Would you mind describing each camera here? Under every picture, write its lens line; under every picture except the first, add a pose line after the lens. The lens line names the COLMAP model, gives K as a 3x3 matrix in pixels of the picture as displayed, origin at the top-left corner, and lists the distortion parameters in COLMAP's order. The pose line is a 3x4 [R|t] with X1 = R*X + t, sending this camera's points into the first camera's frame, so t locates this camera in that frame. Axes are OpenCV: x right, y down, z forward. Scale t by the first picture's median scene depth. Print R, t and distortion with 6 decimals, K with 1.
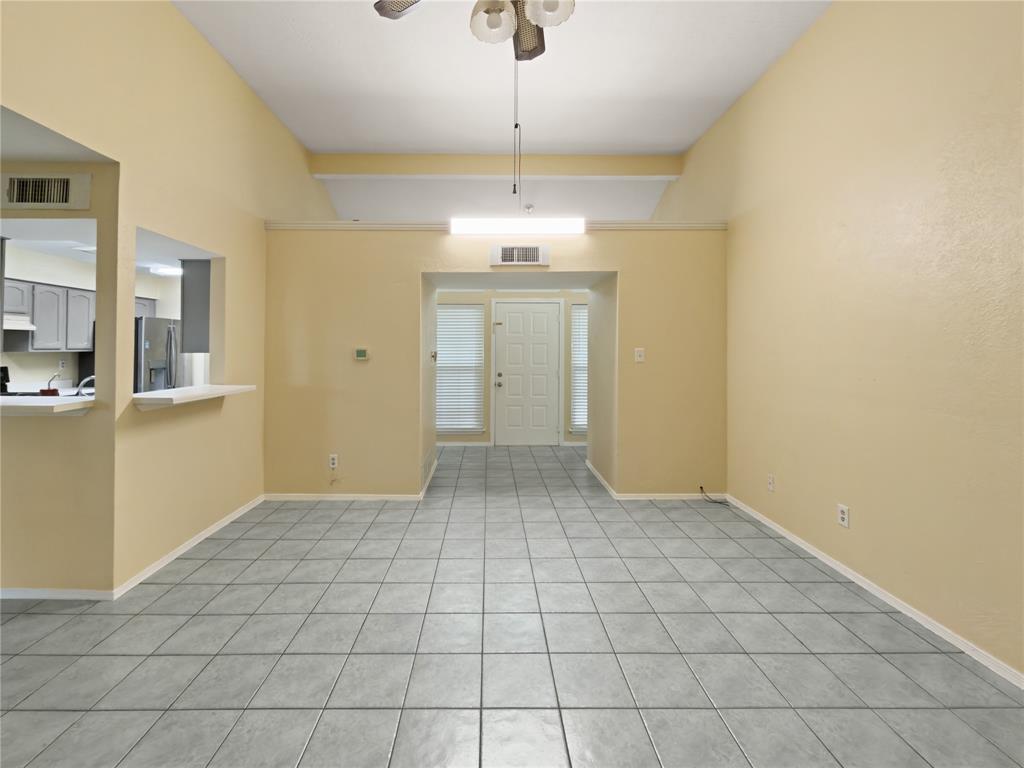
lens RADIAL K [[433.9, 0, 495.1], [0, 433.9, 341.1], [0, 0, 1]] dist [0.001995, 0.000036]
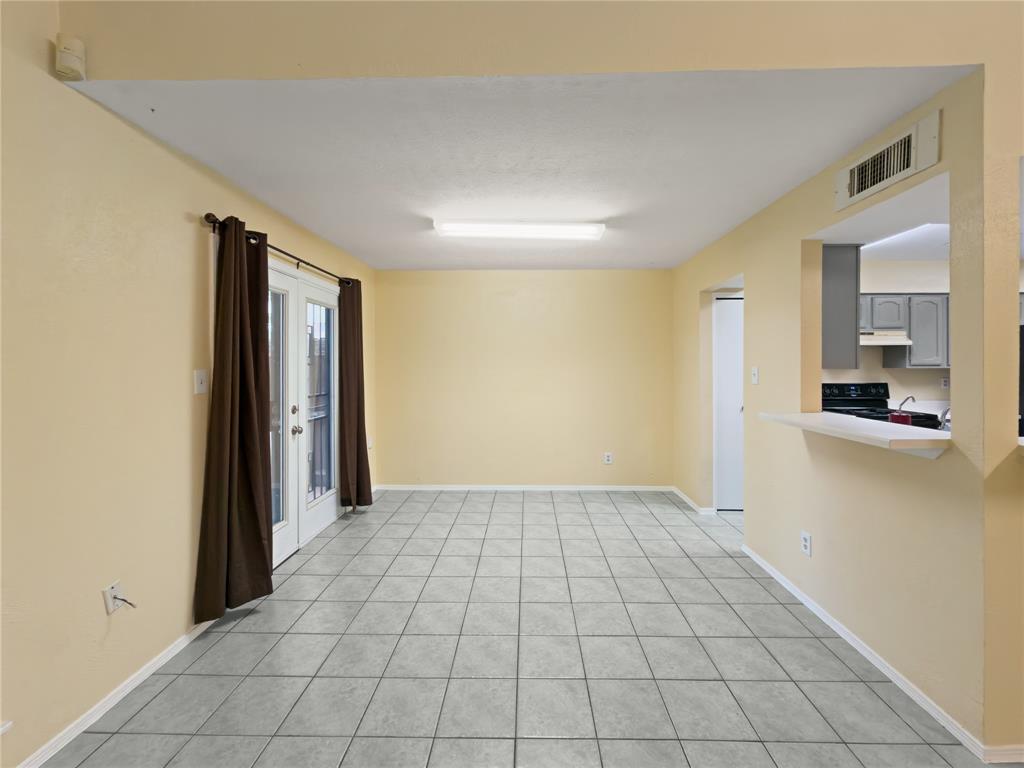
lens RADIAL K [[421.7, 0, 515.5], [0, 421.7, 367.6], [0, 0, 1]] dist [-0.001292, -0.000489]
pose [[-0.034589, 0.001771, -0.999400, -0.147756], [0.021213, 0.999774, 0.001038, 0.005477], [0.999176, -0.021164, -0.034618, 0.211483]]
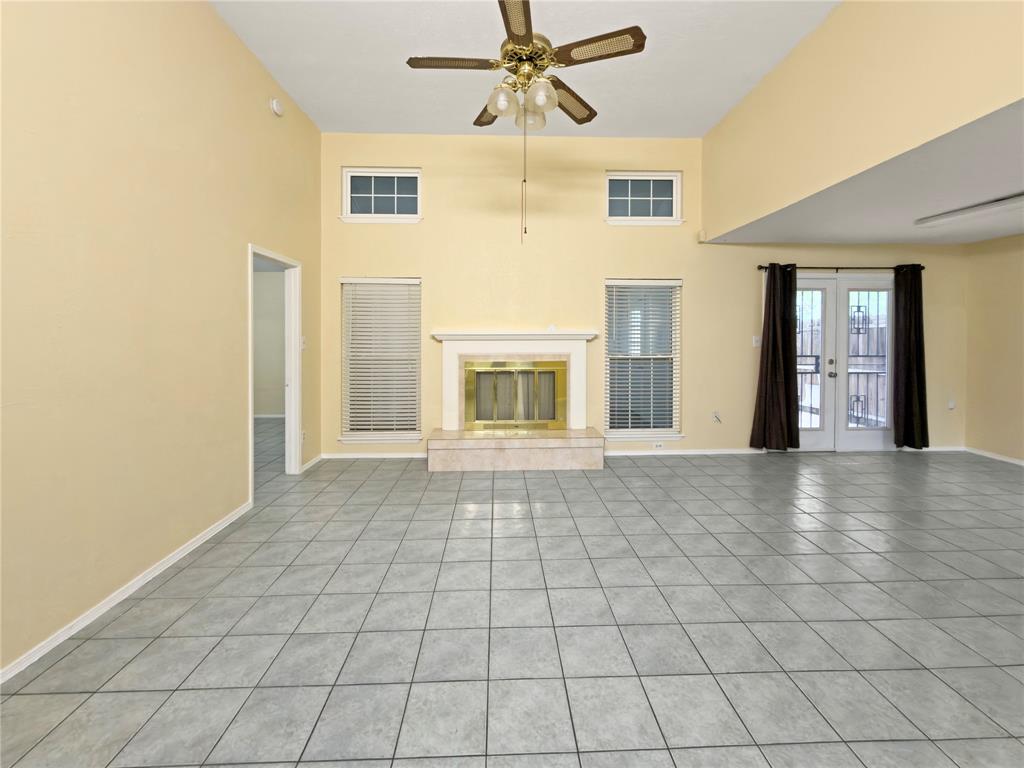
lens RADIAL K [[425.1, 0, 514.8], [0, 425.1, 336.7], [0, 0, 1]] dist [-0.001935, -0.000170]
pose [[-0.999665, -0.000936, -0.025882, 0.043889], [-0.000521, 0.999872, -0.016016, 0.022435], [0.025894, -0.015997, -0.999537, 0.989332]]
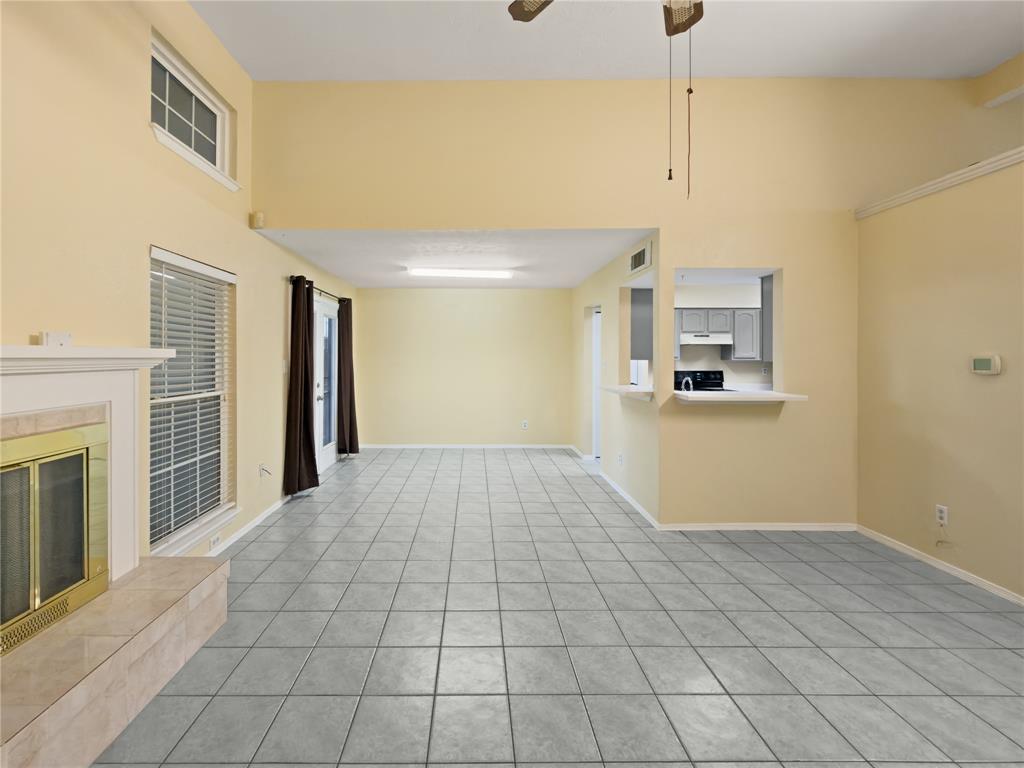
lens RADIAL K [[441.3, 0, 469.1], [0, 441.3, 357.6], [0, 0, 1]] dist [-0.001361, -0.000352]
pose [[-0.016259, -0.001996, -0.999866, 0.363641], [0.018207, 0.999832, -0.002292, 0.005810], [0.999702, -0.018242, -0.016220, 0.239505]]
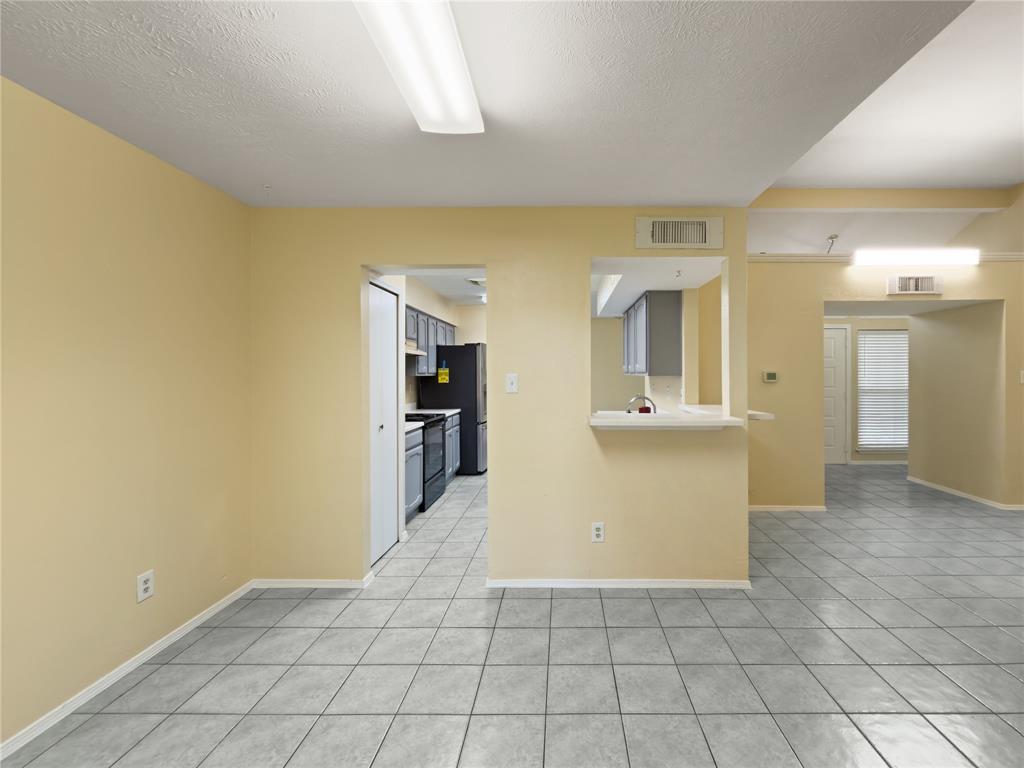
lens RADIAL K [[431.6, 0, 562.4], [0, 431.6, 378.1], [0, 0, 1]] dist [-0.012070, -0.000309]
pose [[0.999895, -0.003182, -0.014147, -0.808857], [0.003540, 0.999674, 0.025304, 0.003561], [0.014062, -0.025352, 0.999580, -0.077642]]
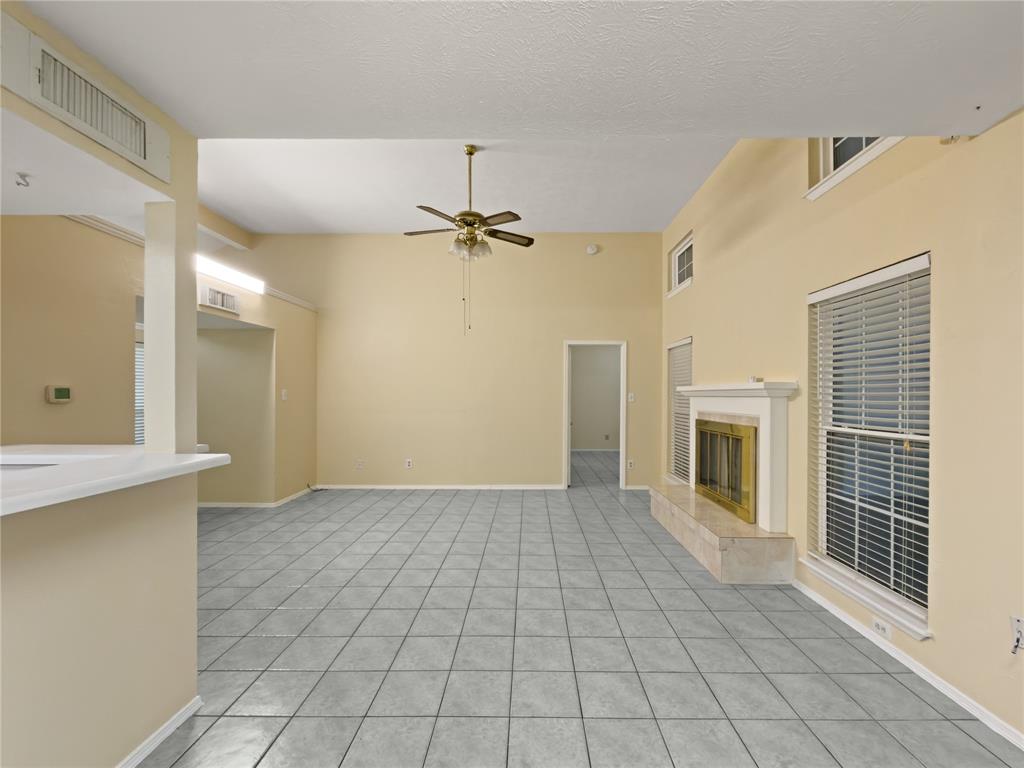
lens RADIAL K [[430.0, 0, 522.4], [0, 430.0, 391.5], [0, 0, 1]] dist [-0.001754, -0.000306]
pose [[0.018917, 0.004786, 0.999810, -0.976004], [-0.018767, 0.999814, -0.004431, 0.014448], [-0.999645, -0.018680, 0.019003, 0.249253]]
